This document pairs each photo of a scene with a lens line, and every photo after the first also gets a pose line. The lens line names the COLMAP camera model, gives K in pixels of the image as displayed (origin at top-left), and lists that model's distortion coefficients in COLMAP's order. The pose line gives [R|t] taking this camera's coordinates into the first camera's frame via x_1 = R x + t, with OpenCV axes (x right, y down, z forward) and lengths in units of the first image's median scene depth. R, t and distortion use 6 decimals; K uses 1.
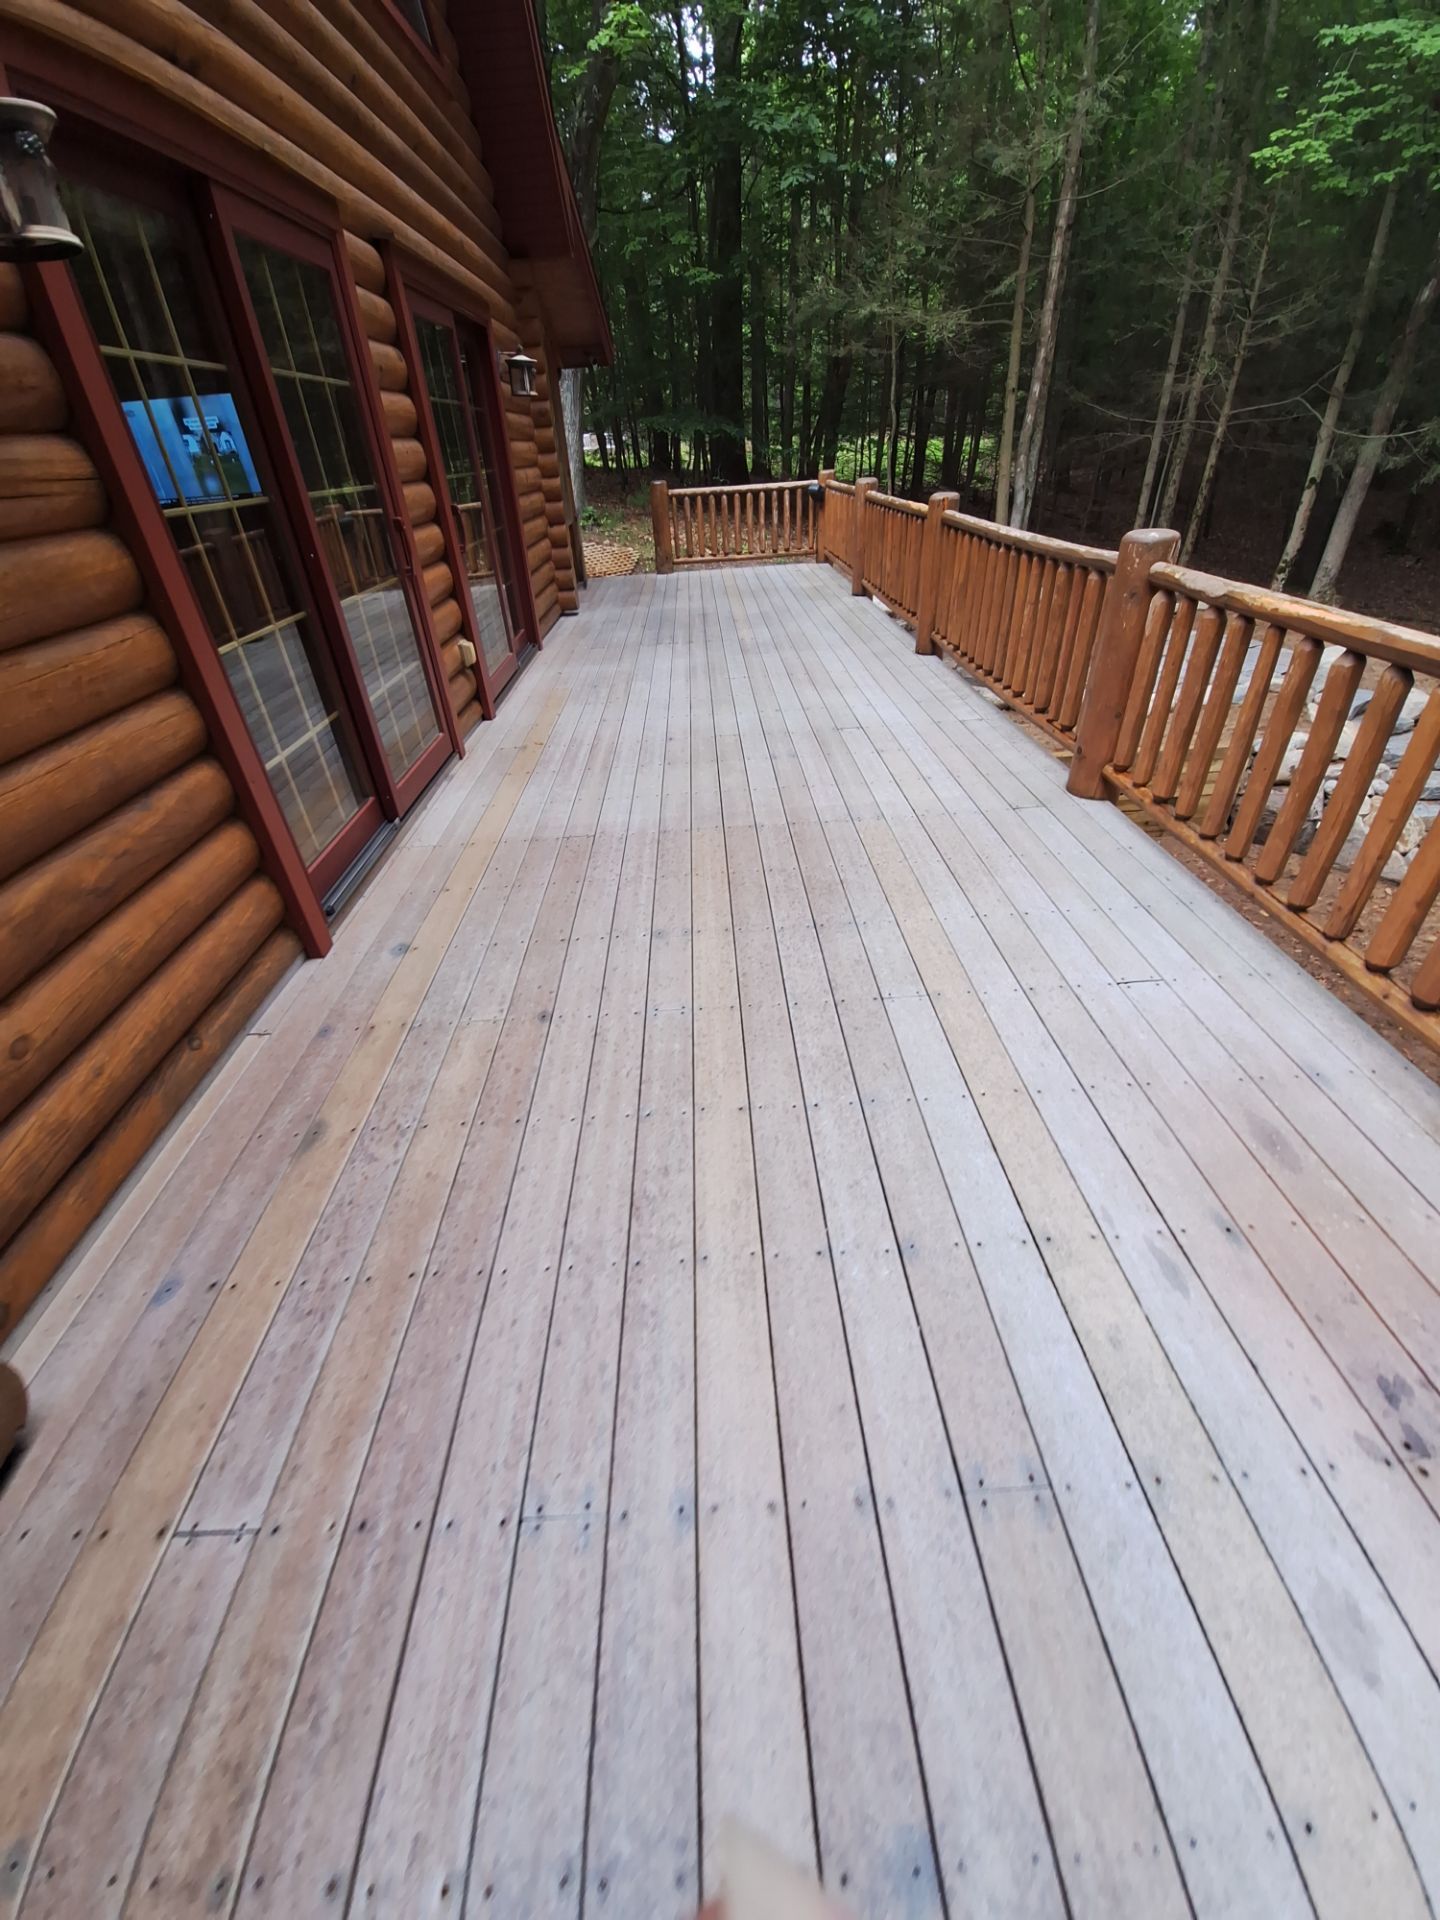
lens RADIAL K [[741.9, 0, 715.5], [0, 741.9, 964.4], [0, 0, 1]] dist [0.001876, -0.011479]
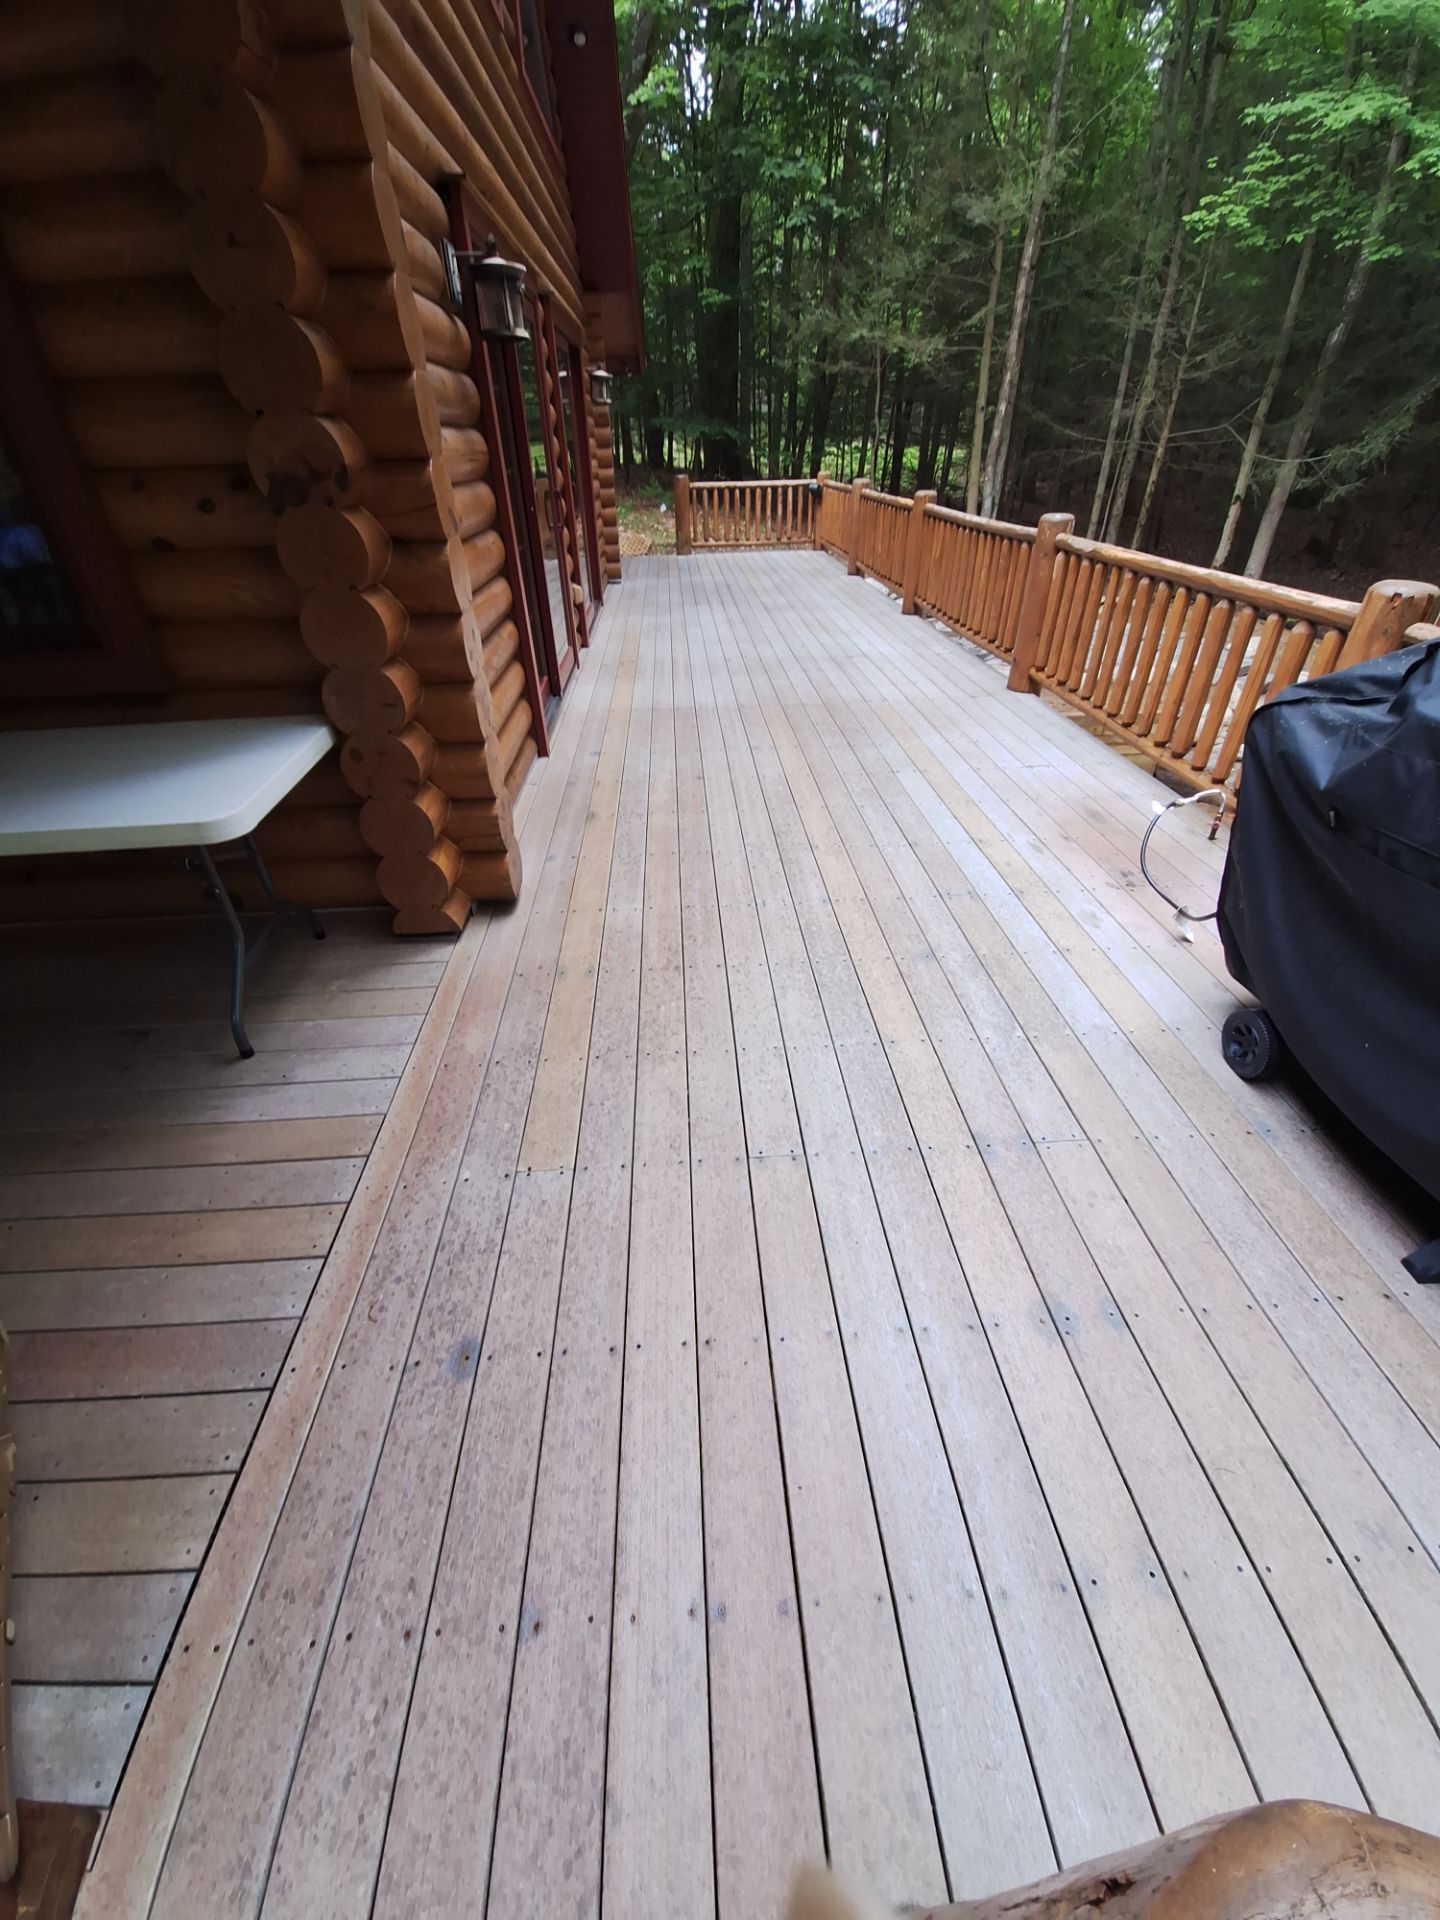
lens RADIAL K [[741.9, 0, 715.5], [0, 741.9, 964.4], [0, 0, 1]] dist [0.001876, -0.011479]
pose [[0.999038, 0.013295, 0.041790, -0.062376], [-0.013307, 0.999911, -0.000011, 0.120830], [-0.041786, -0.000545, 0.999126, -0.173739]]
